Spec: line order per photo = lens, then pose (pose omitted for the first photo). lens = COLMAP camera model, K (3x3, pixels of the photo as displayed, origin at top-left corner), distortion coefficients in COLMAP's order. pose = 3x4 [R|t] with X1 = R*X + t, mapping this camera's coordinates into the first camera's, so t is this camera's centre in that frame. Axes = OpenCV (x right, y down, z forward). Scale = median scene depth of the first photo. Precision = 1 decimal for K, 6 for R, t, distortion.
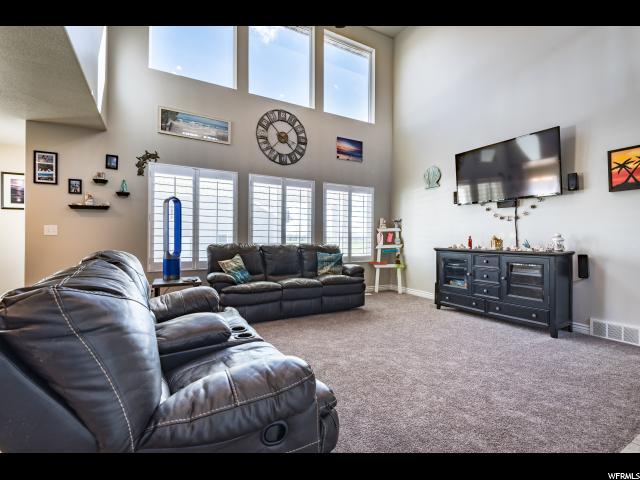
lens RADIAL K [[296.5, 0, 320.2], [0, 296.5, 238.7], [0, 0, 1]] dist [0.011337, -0.015649]
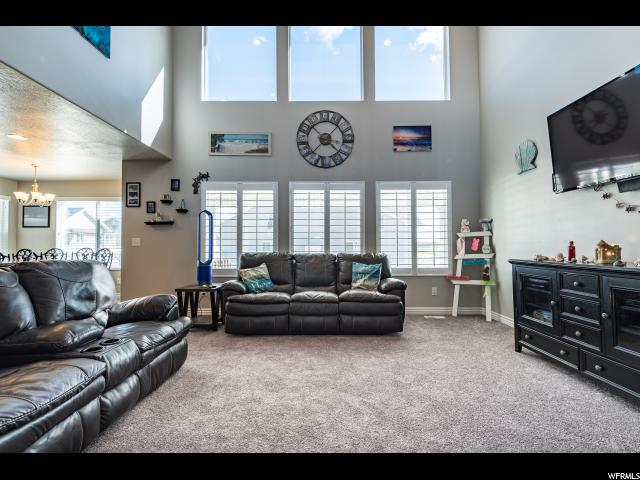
lens RADIAL K [[296.5, 0, 319.2], [0, 296.5, 238.7], [0, 0, 1]] dist [0.011337, -0.015649]
pose [[0.872059, -0.020235, -0.488983, 0.349755], [0.007335, 0.999573, -0.028282, 0.000035], [0.489347, 0.021077, 0.871835, 0.203280]]
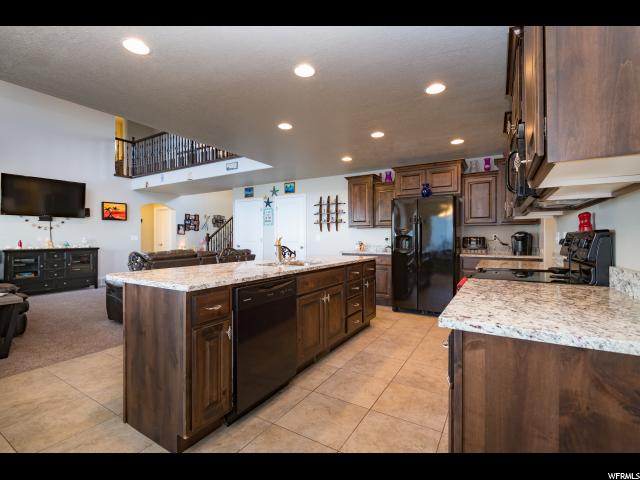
lens RADIAL K [[296.5, 0, 323.7], [0, 296.5, 239.8], [0, 0, 1]] dist [0.011337, -0.015649]
pose [[-0.513050, -0.011476, 0.858282, -1.327674], [-0.000025, 0.999911, 0.013355, -0.026003], [-0.858359, 0.006831, -0.513005, 0.516075]]
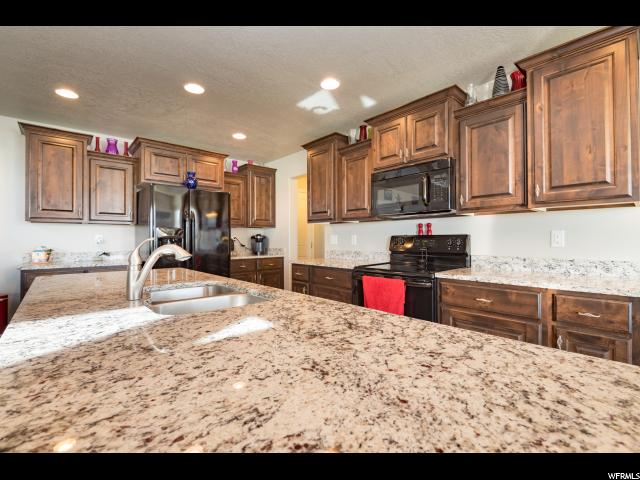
lens RADIAL K [[296.5, 0, 320.5], [0, 296.5, 238.2], [0, 0, 1]] dist [0.011337, -0.015649]
pose [[-0.972939, -0.005401, -0.230999, -0.779785], [-0.004915, 0.999984, -0.002680, -0.022291], [0.231010, -0.001472, -0.972950, 0.572293]]
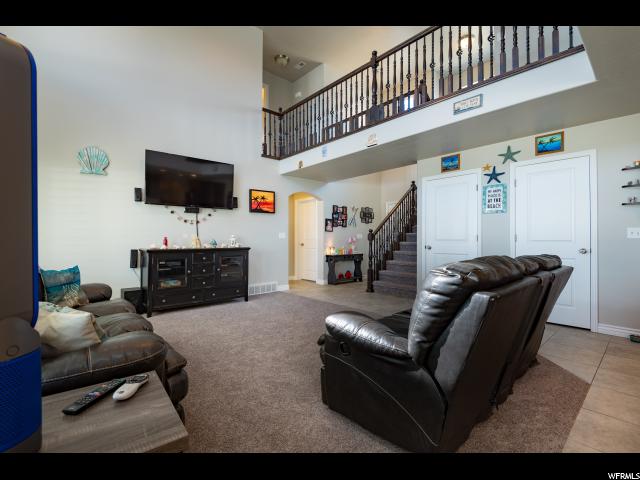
lens RADIAL K [[296.5, 0, 320.3], [0, 296.5, 240.1], [0, 0, 1]] dist [0.011337, -0.015649]
pose [[-0.221334, -0.009501, 0.975152, -0.615514], [0.001710, 0.999947, 0.010131, -0.005731], [-0.975196, 0.003910, -0.221306, 0.711663]]
